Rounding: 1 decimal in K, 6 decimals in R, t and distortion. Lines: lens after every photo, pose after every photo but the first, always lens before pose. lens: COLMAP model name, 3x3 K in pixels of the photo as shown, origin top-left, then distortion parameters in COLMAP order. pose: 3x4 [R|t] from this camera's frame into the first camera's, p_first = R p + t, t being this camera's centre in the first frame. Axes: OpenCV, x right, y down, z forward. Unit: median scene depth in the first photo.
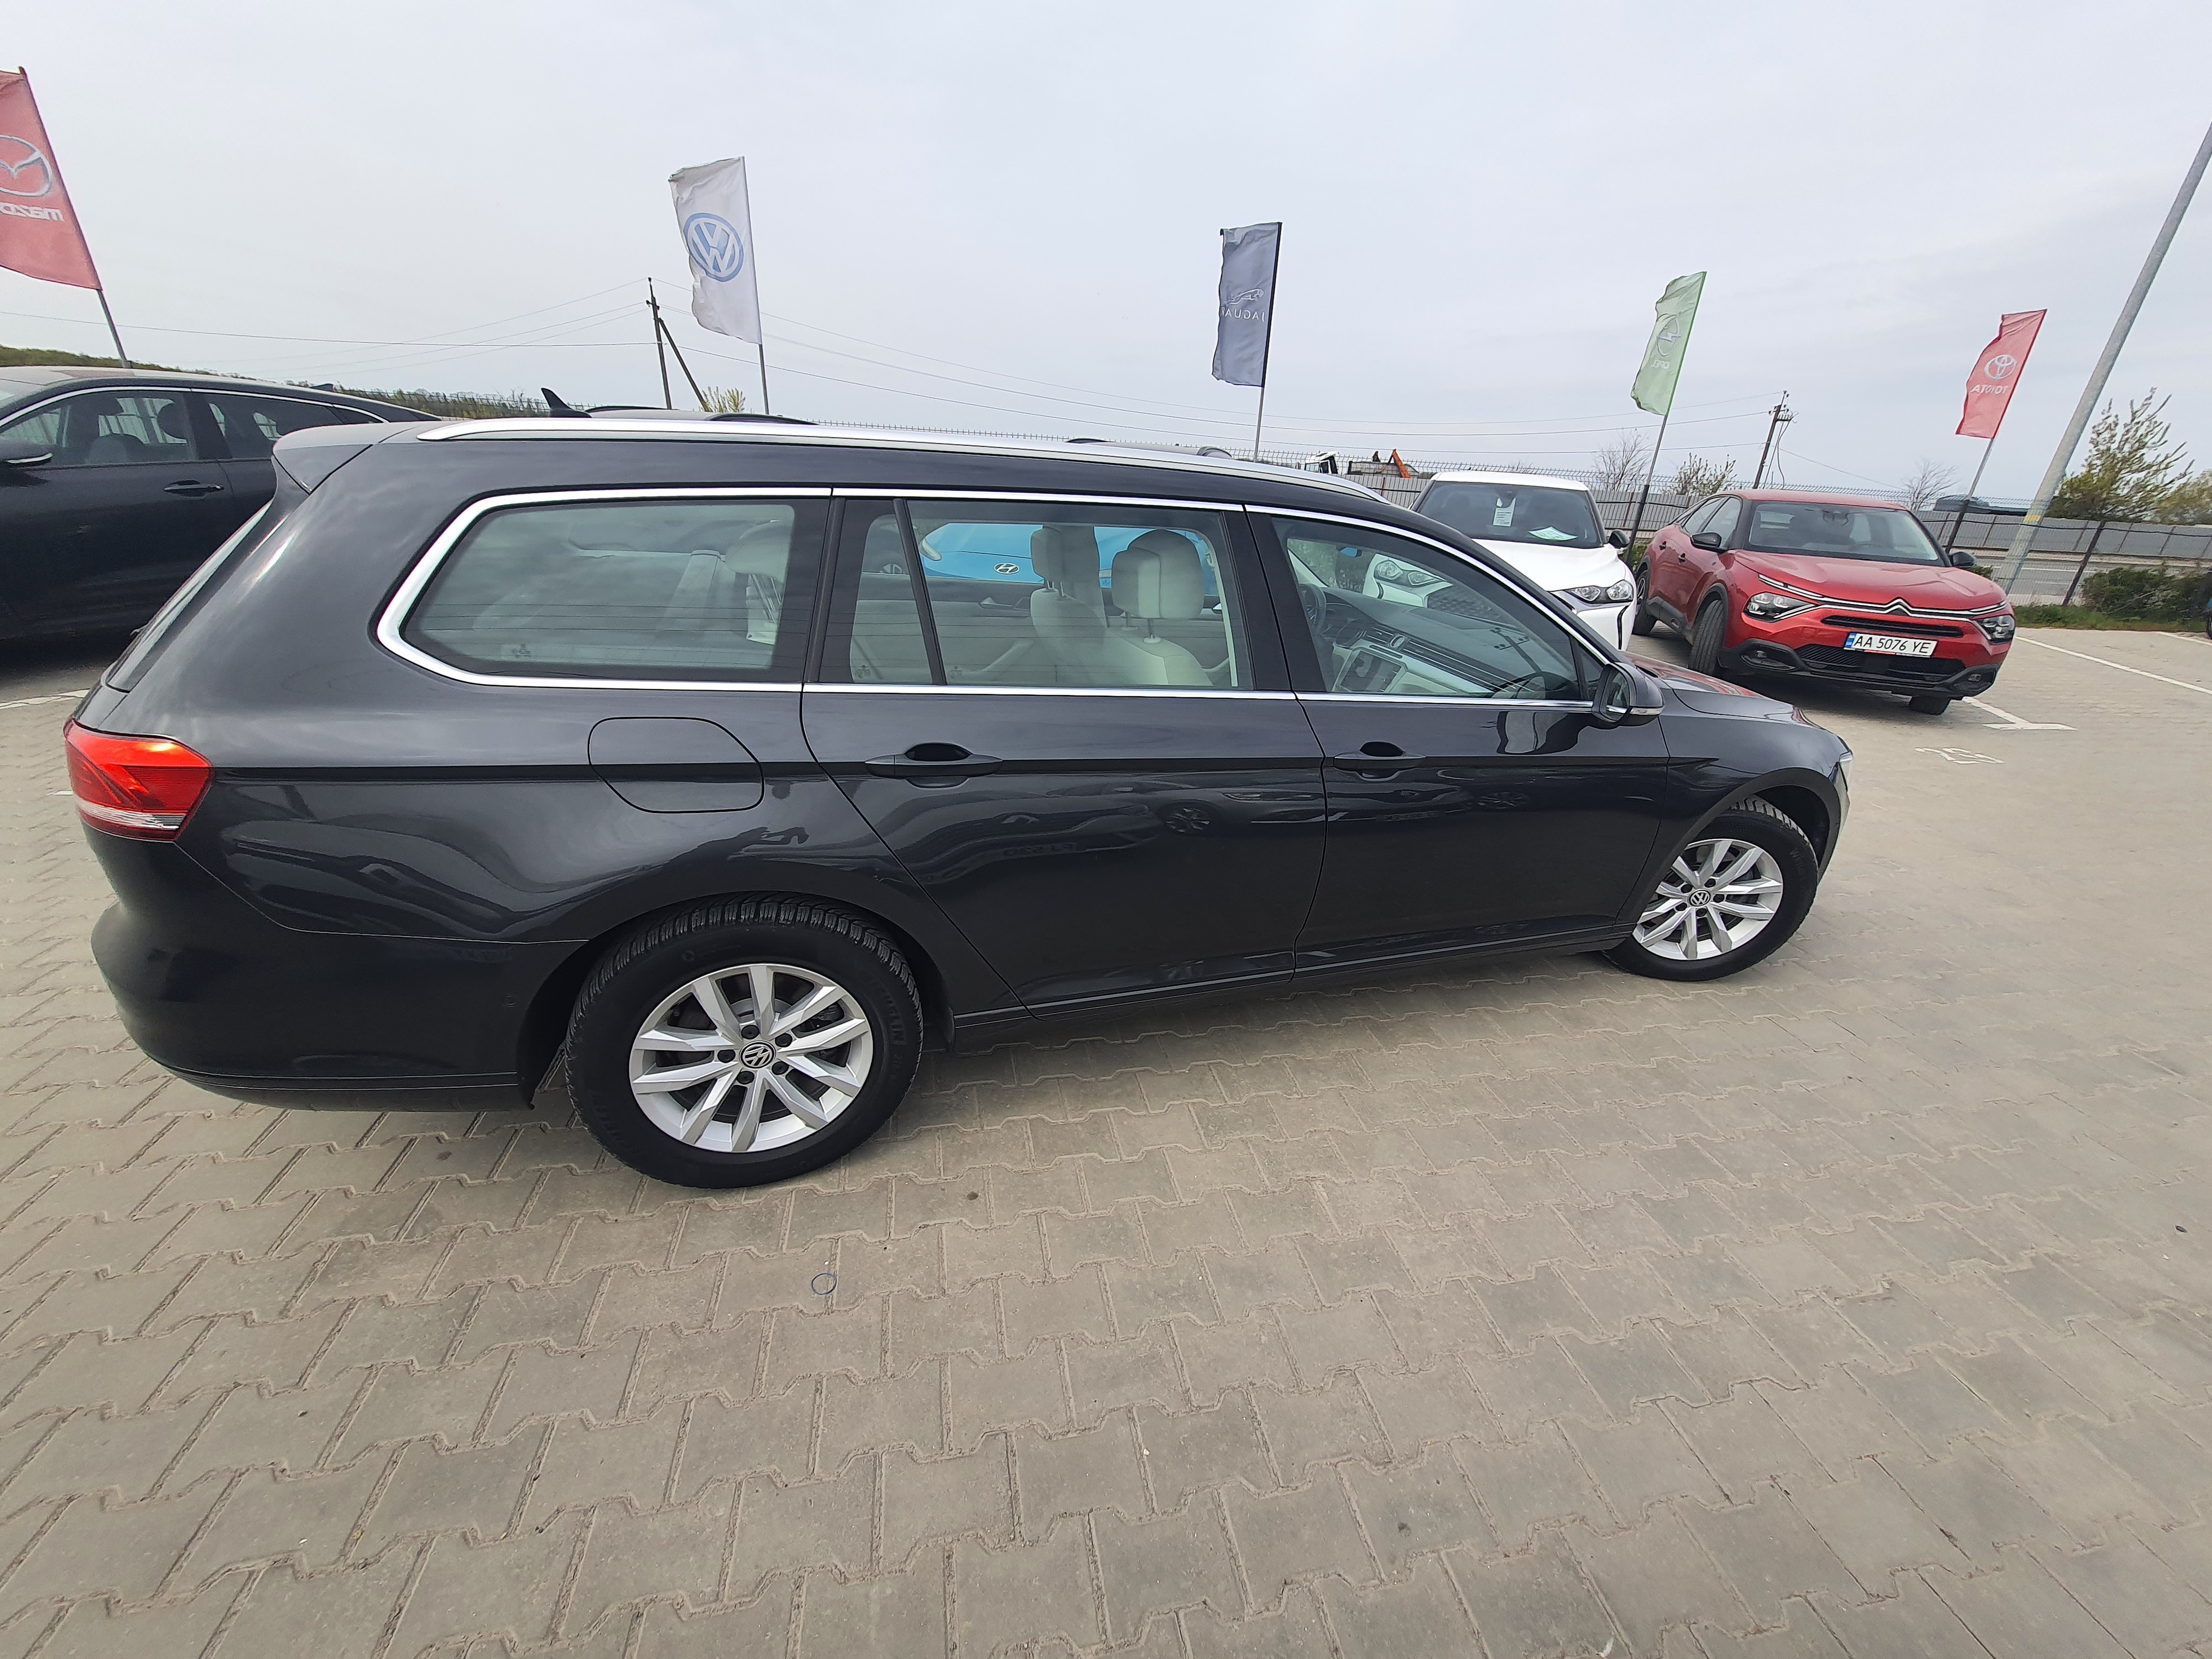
lens RADIAL K [[870.1, 0, 1107.1], [0, 870.1, 828.5], [0, 0, 1]] dist [0.003233, -0.000276]
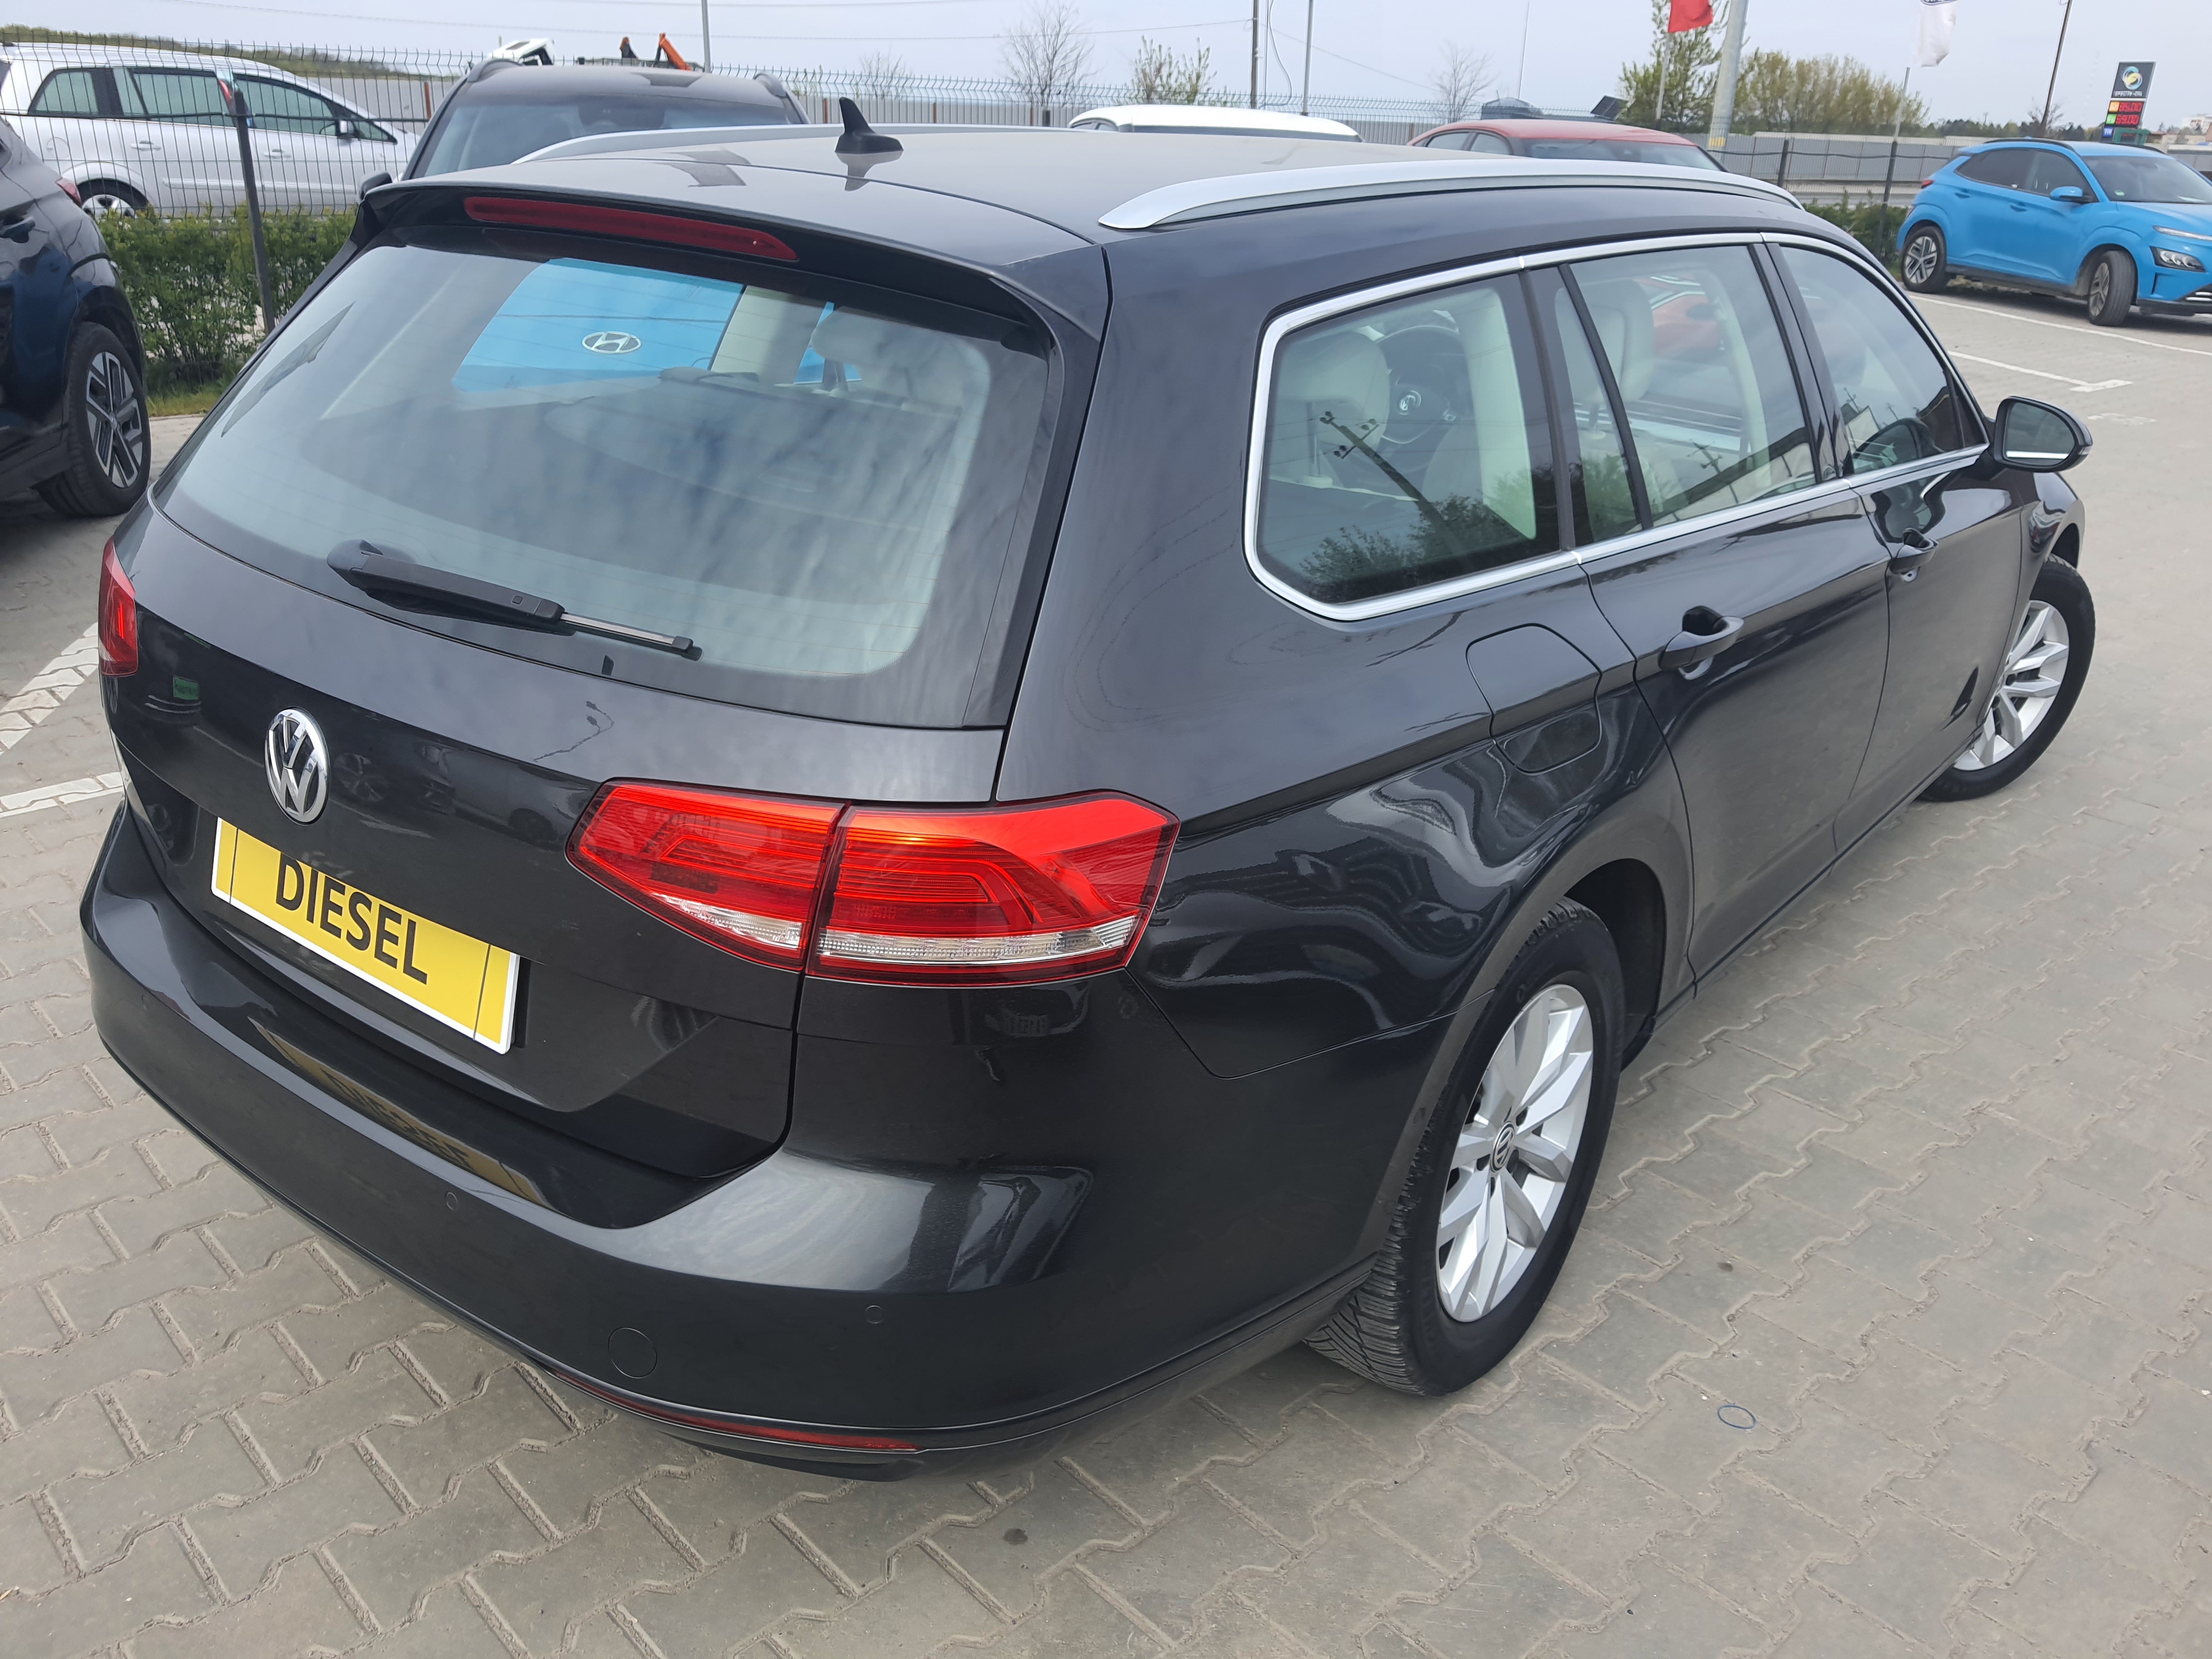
lens RADIAL K [[1764.0, 0, 1101.0], [0, 1764.0, 819.2], [0, 0, 1]] dist [0.022904, -0.042950]
pose [[0.850167, -0.219502, 0.478575, -0.782544], [0.214491, 0.974498, 0.065928, -0.077972], [-0.480842, 0.046600, 0.875568, 0.003364]]
